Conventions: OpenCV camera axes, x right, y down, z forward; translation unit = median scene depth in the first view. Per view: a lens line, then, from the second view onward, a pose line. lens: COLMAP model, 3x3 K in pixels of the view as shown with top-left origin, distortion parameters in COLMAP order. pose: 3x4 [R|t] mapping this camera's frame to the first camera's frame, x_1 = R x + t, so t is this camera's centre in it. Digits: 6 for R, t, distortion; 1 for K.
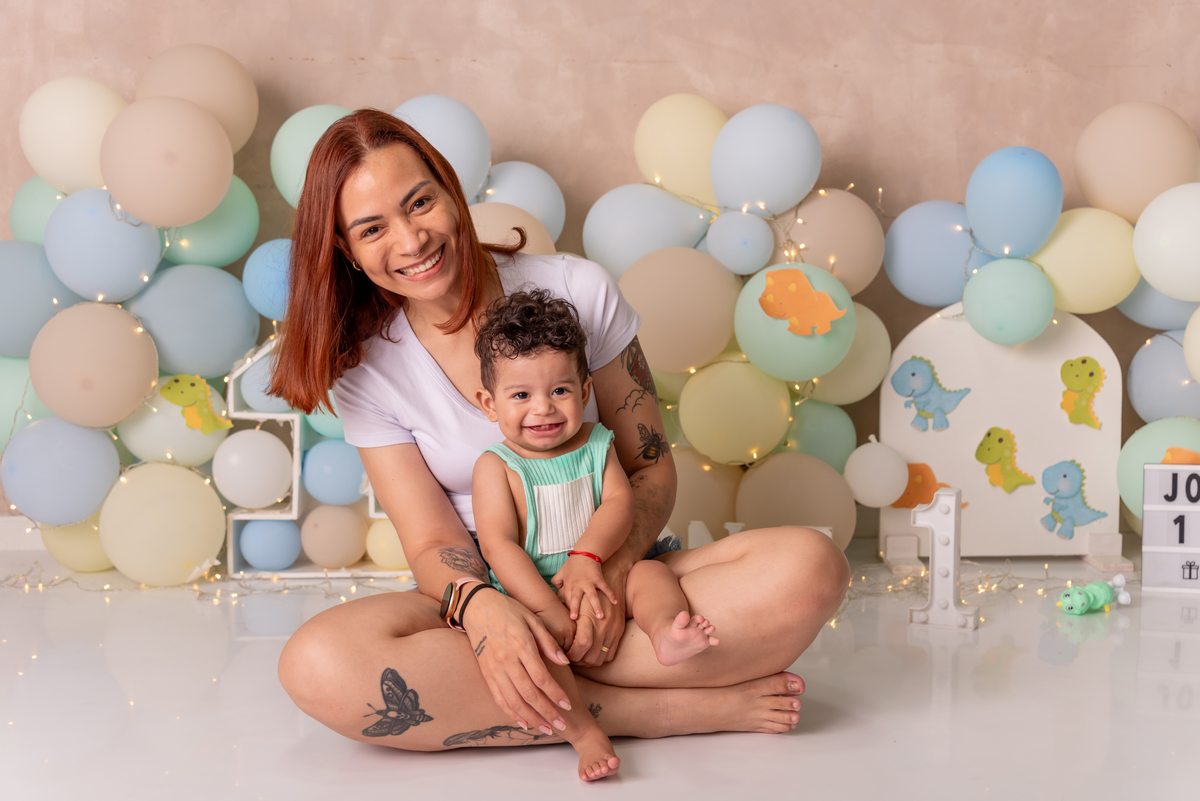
lens RADIAL K [[1499.0, 0, 602.0], [0, 1499.0, 425.3], [0, 0, 1]] dist [-0.008781, -0.013078]
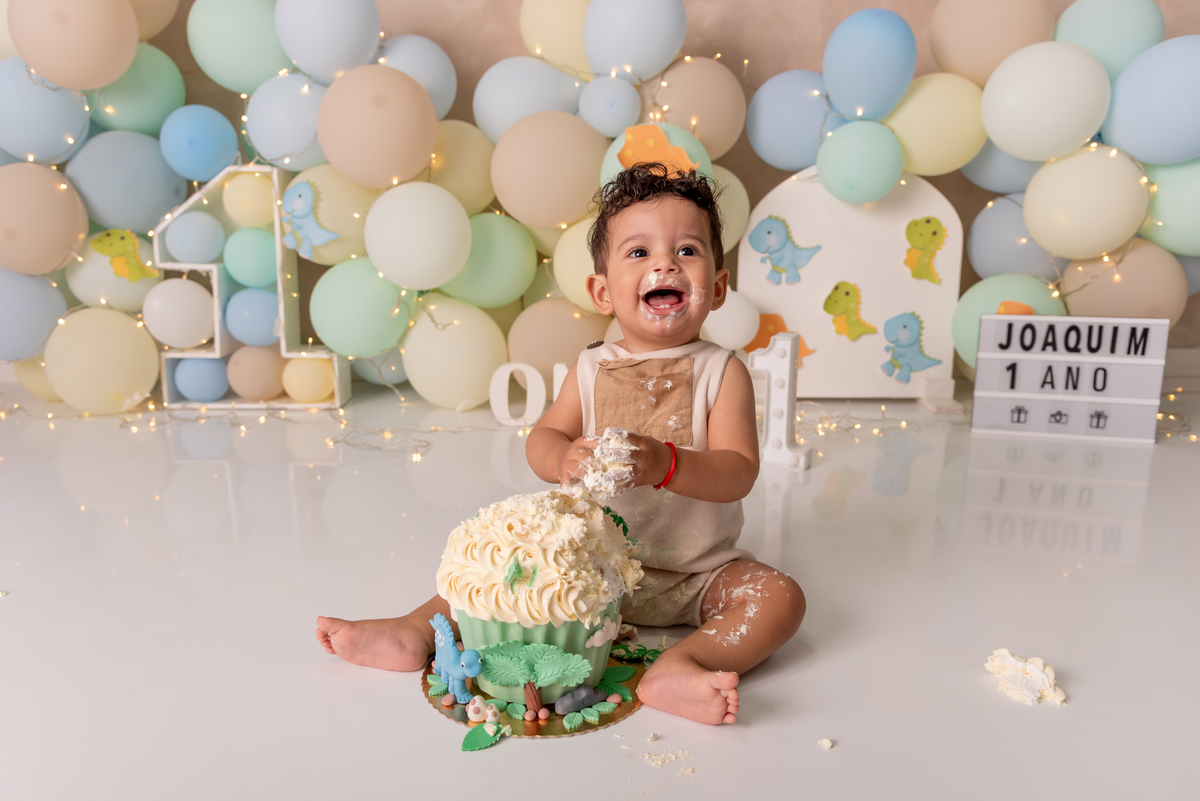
lens RADIAL K [[956.8, 0, 545.3], [0, 956.8, 422.1], [0, 0, 1]] dist [-0.012115, -0.005069]
pose [[0.997957, 0.014876, -0.062130, 0.090756], [-0.007146, 0.992401, 0.122837, 0.019565], [0.063485, -0.122142, 0.990480, 0.281595]]
